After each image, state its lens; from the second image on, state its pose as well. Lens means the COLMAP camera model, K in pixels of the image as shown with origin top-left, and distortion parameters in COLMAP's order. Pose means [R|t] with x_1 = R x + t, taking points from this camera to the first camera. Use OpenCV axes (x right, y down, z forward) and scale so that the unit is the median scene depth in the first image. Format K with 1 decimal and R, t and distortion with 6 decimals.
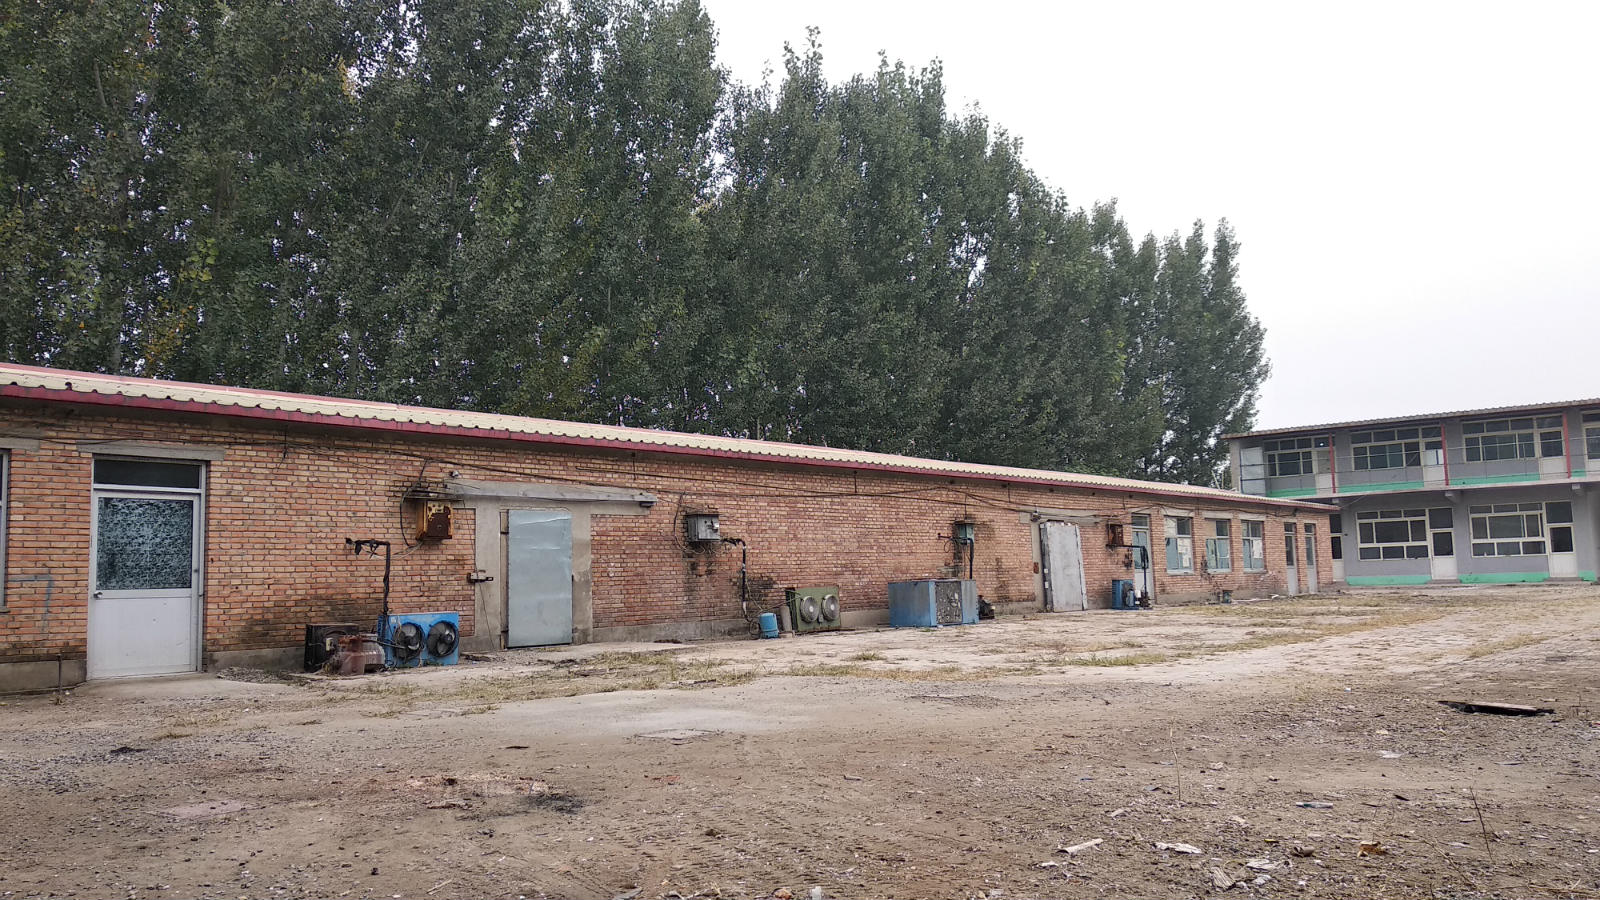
lens RADIAL K [[1228.4, 0, 793.7], [0, 1228.4, 442.6], [0, 0, 1]] dist [0.014115, -0.018633]
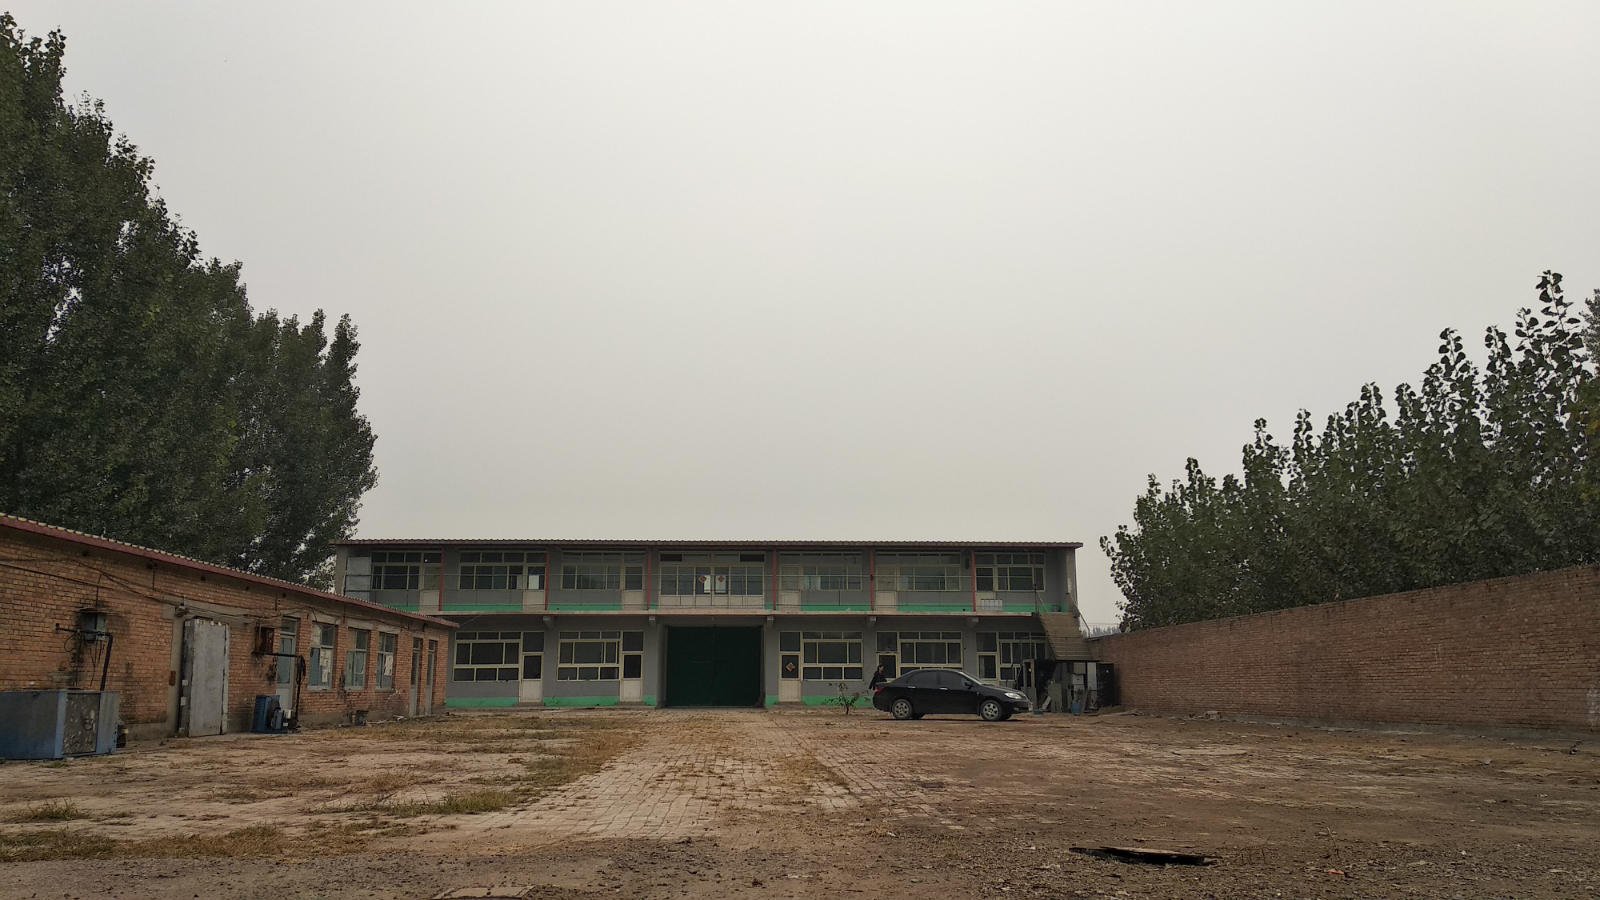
lens RADIAL K [[1228.4, 0, 808.6], [0, 1228.4, 439.4], [0, 0, 1]] dist [0.014115, -0.018633]
pose [[0.716776, 0.159020, 0.678929, -0.035990], [-0.090553, 0.986632, -0.135490, 0.013460], [-0.691398, 0.035637, 0.721594, 0.097071]]
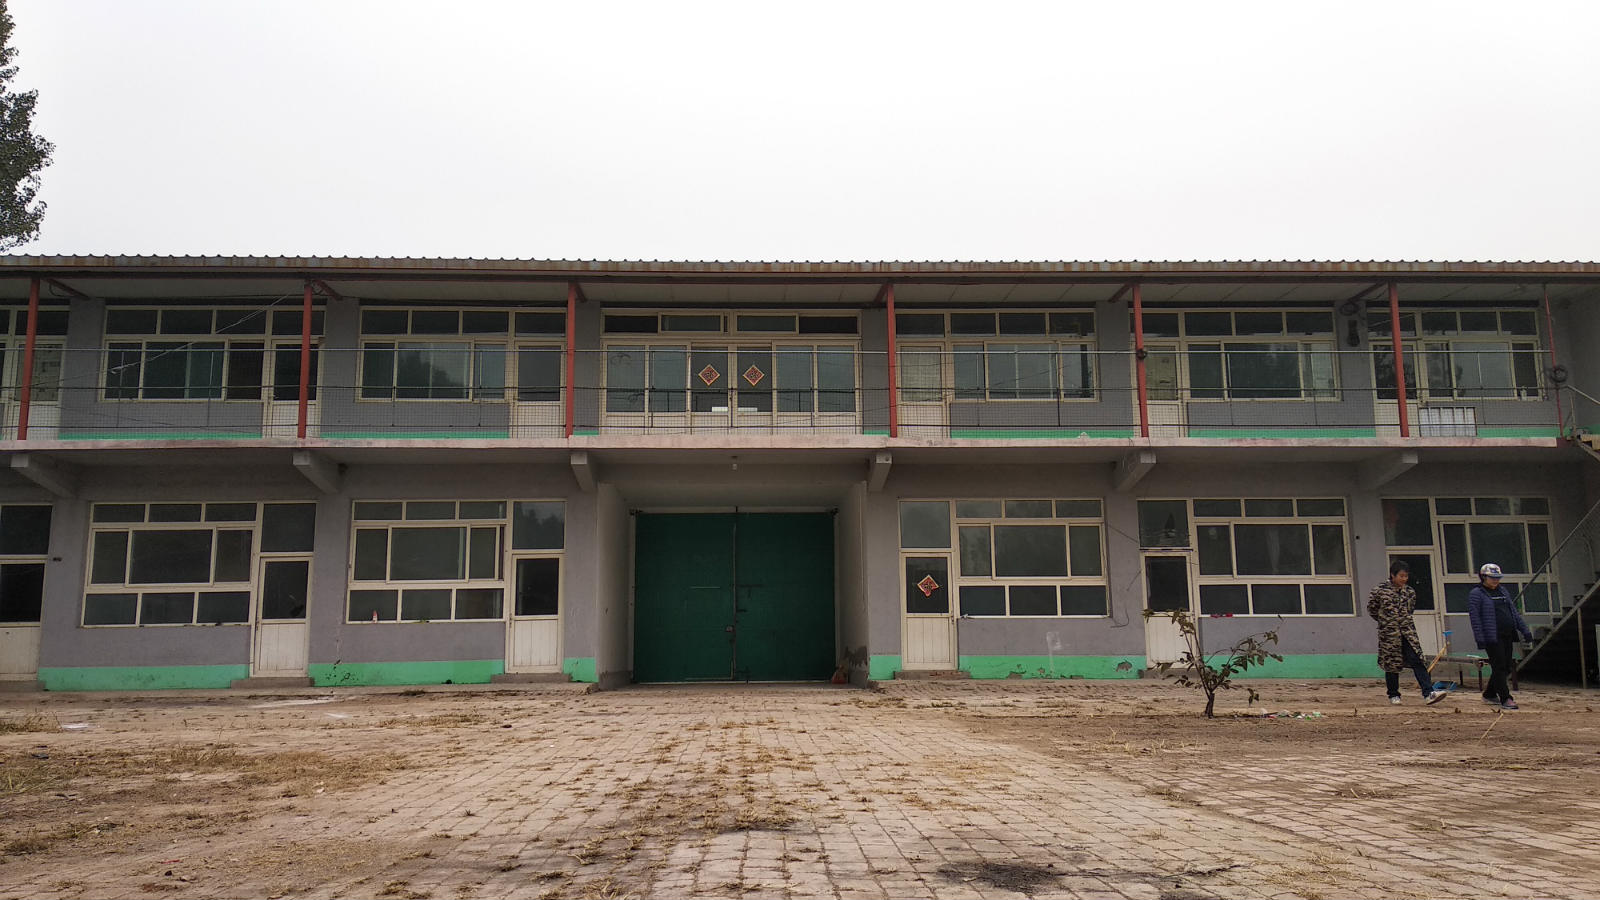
lens RADIAL K [[1228.4, 0, 793.0], [0, 1228.4, 460.1], [0, 0, 1]] dist [0.014115, -0.018633]
pose [[0.723730, 0.124741, 0.678715, 0.380134], [-0.082799, 0.992118, -0.094050, 0.066510], [-0.685098, 0.011870, 0.728354, 0.607812]]
